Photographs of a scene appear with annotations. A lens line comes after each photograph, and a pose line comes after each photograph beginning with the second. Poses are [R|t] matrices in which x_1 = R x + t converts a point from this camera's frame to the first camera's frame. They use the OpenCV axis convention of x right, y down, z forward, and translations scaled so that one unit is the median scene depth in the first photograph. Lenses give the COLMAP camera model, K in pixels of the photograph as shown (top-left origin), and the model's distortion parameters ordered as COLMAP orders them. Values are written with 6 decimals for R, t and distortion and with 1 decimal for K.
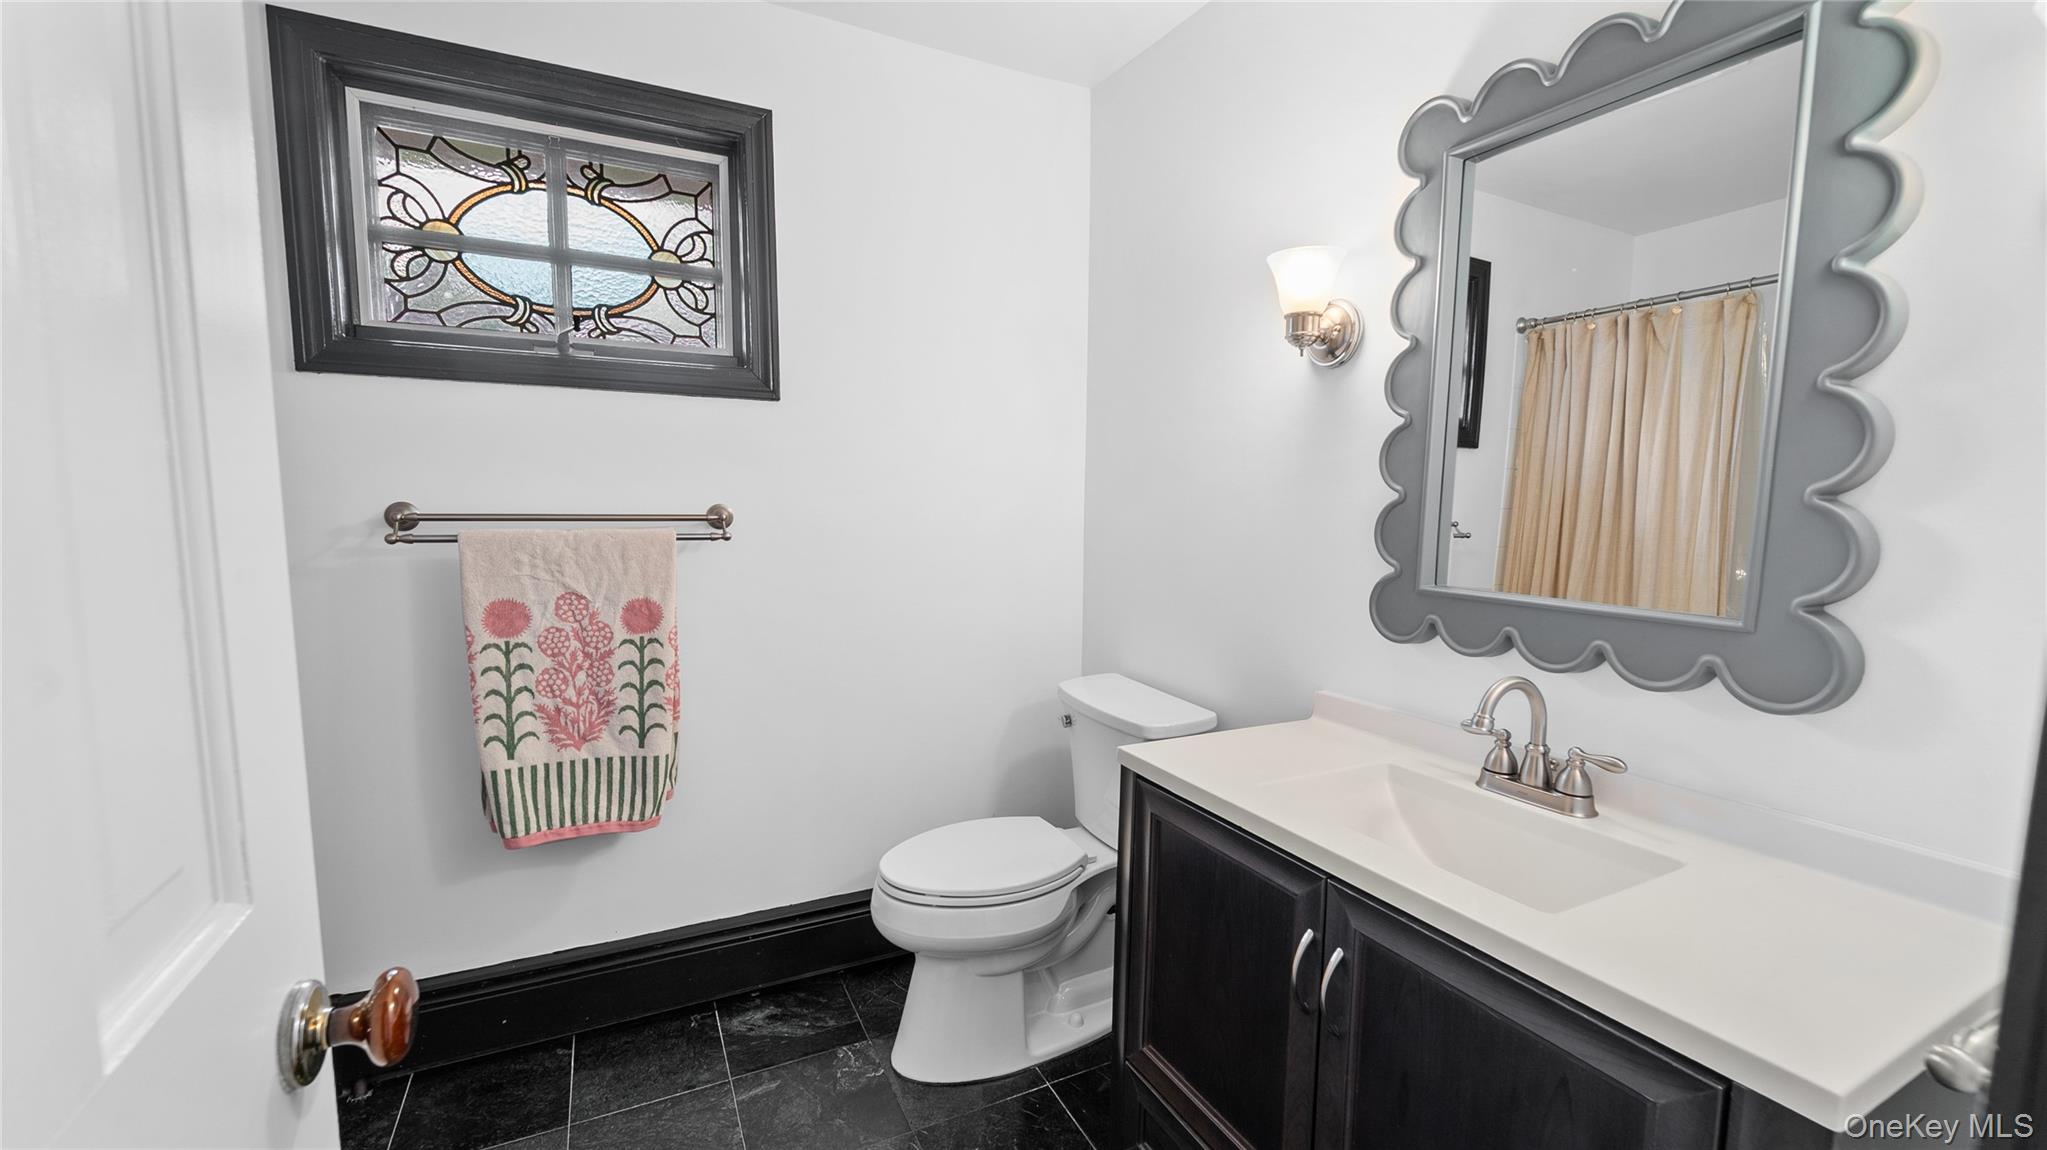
lens RADIAL K [[824.5, 0, 1026.9], [0, 824.5, 582.6], [0, 0, 1]] dist [0.001904, -0.001035]
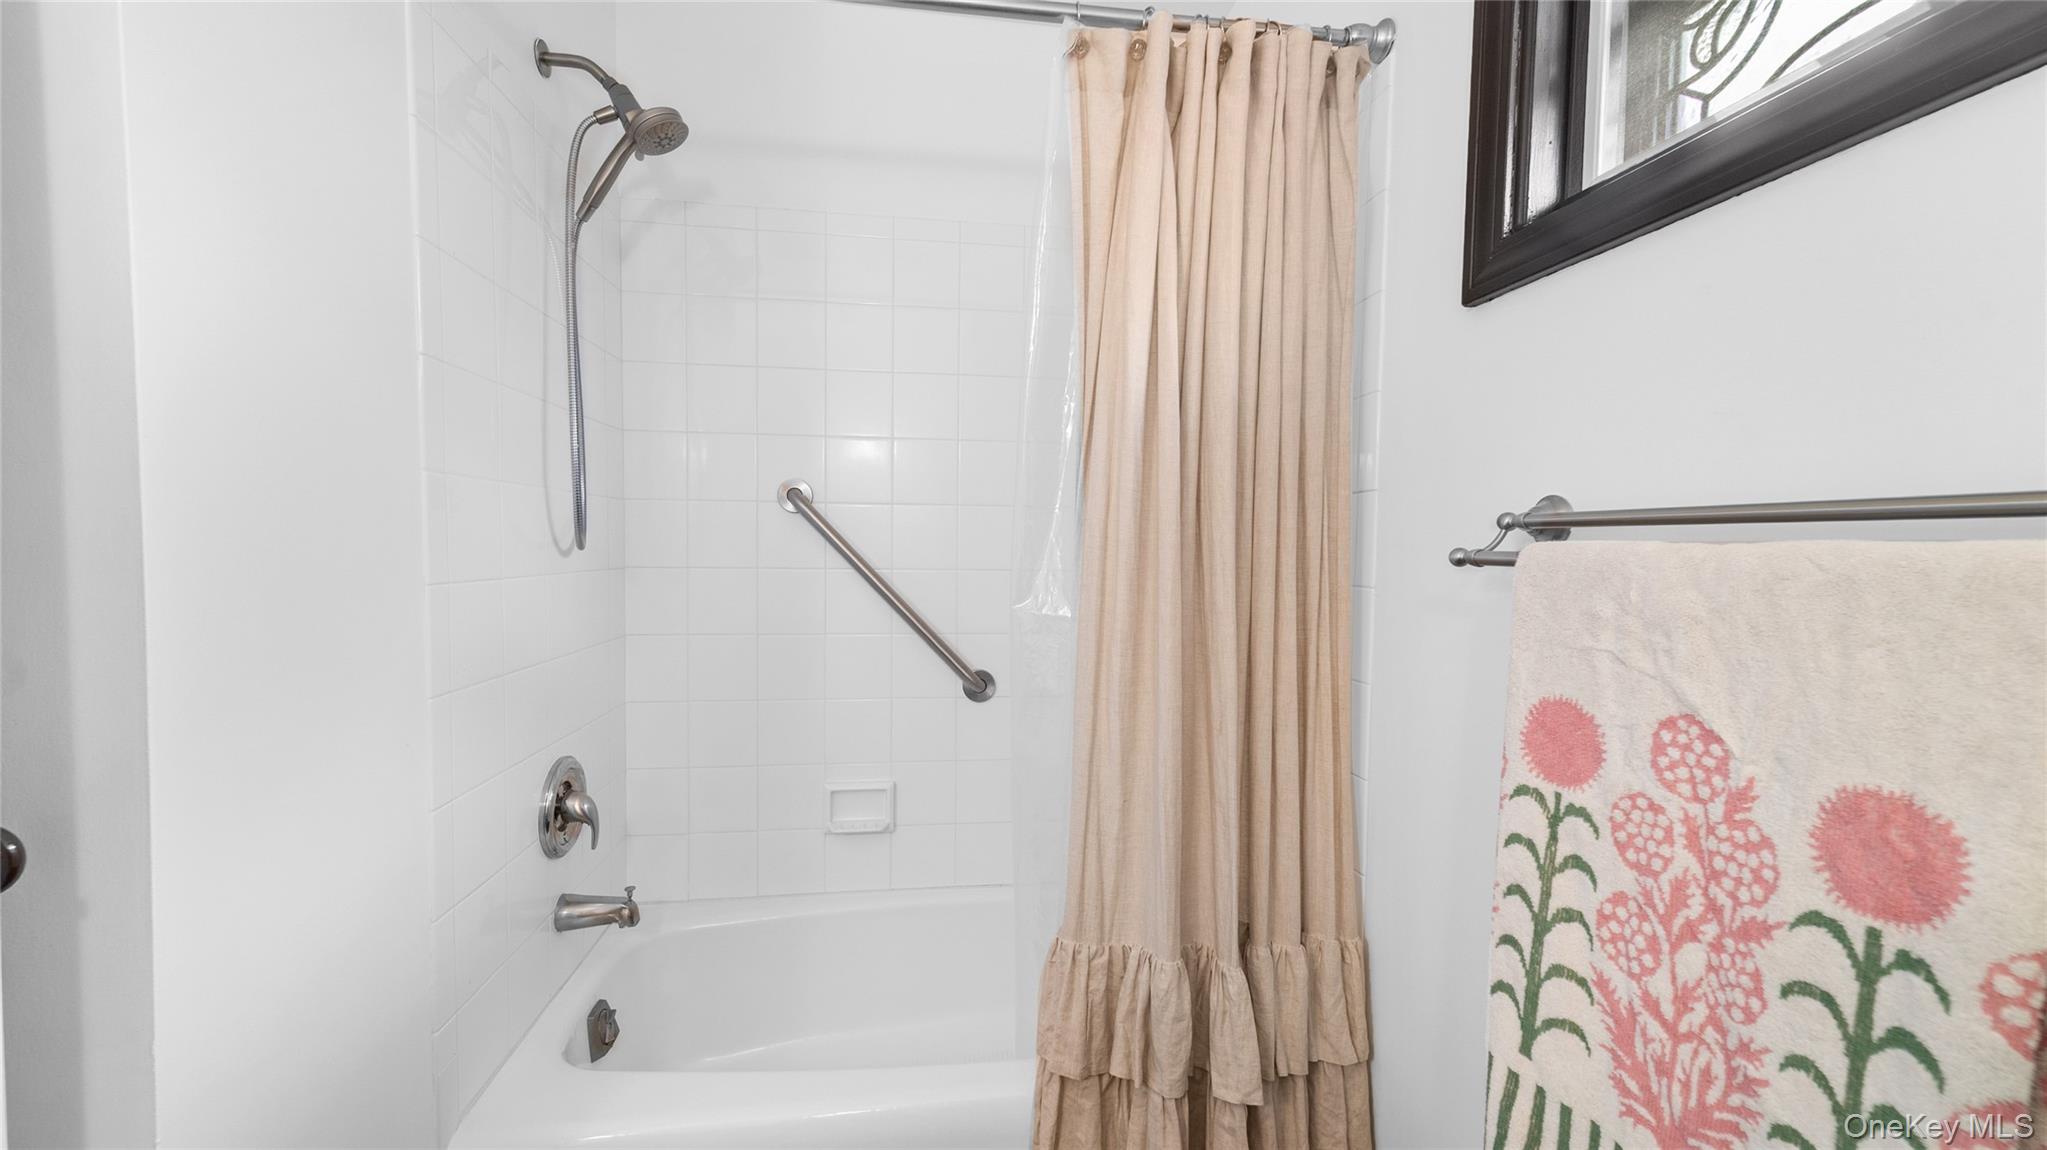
lens RADIAL K [[824.5, 0, 1017.6], [0, 824.5, 576.8], [0, 0, 1]] dist [0.001904, -0.001035]
pose [[-0.333286, 0.026585, -0.942451, -0.119079], [-0.104585, 0.992391, 0.064978, -0.040844], [0.937007, 0.120222, -0.327969, 0.838283]]
